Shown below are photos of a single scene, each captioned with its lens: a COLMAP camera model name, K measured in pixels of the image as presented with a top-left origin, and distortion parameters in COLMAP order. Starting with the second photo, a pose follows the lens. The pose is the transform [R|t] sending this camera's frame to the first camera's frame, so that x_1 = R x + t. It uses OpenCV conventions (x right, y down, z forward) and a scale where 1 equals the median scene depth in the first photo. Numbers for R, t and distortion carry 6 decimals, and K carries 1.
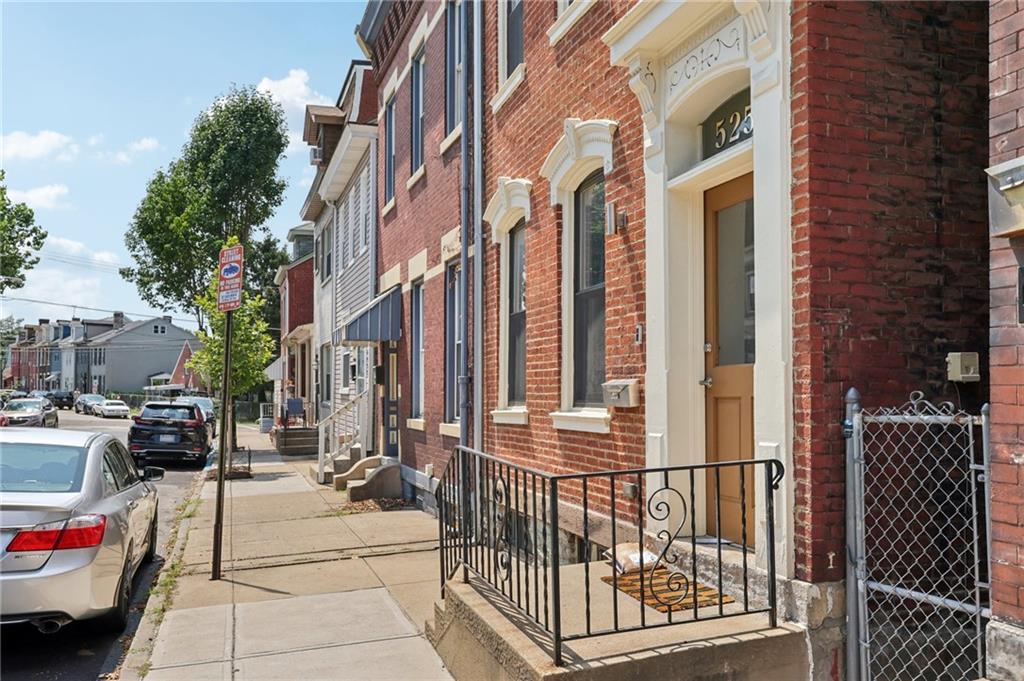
lens RADIAL K [[816.6, 0, 512.0], [0, 816.6, 340.5], [0, 0, 1]] dist [-0.004074, -0.002263]
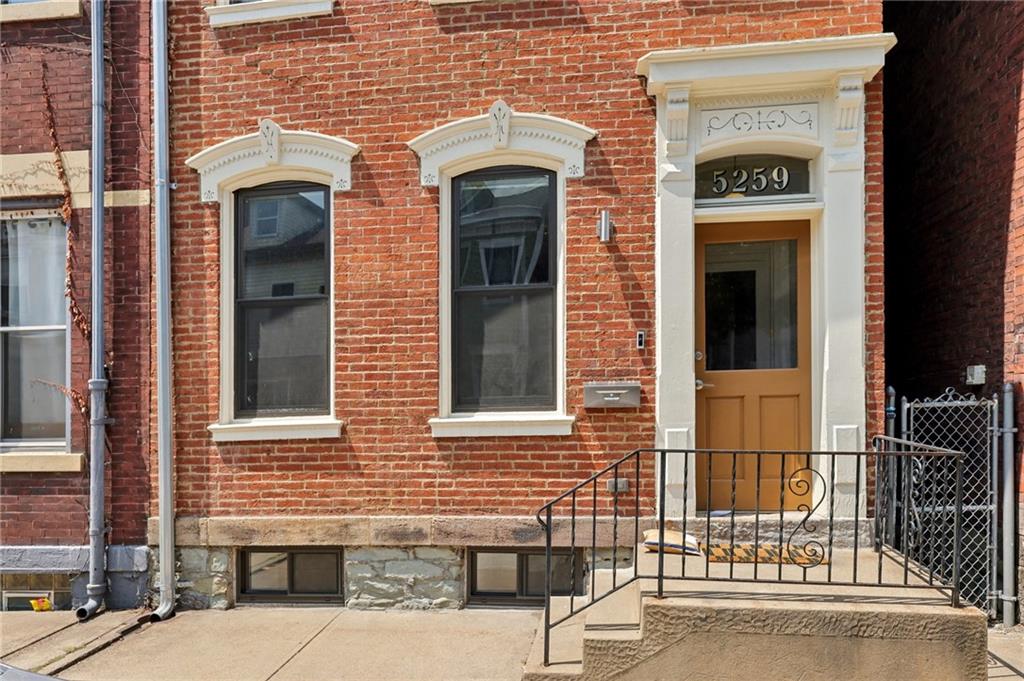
lens RADIAL K [[712.4, 0, 512.0], [0, 712.4, 395.3], [0, 0, 1]] dist [-0.000783, -0.000171]
pose [[0.440729, 0.015209, 0.897511, -1.045953], [-0.042627, 0.999083, 0.004002, 0.094897], [-0.896627, -0.040022, 0.440973, 0.996644]]
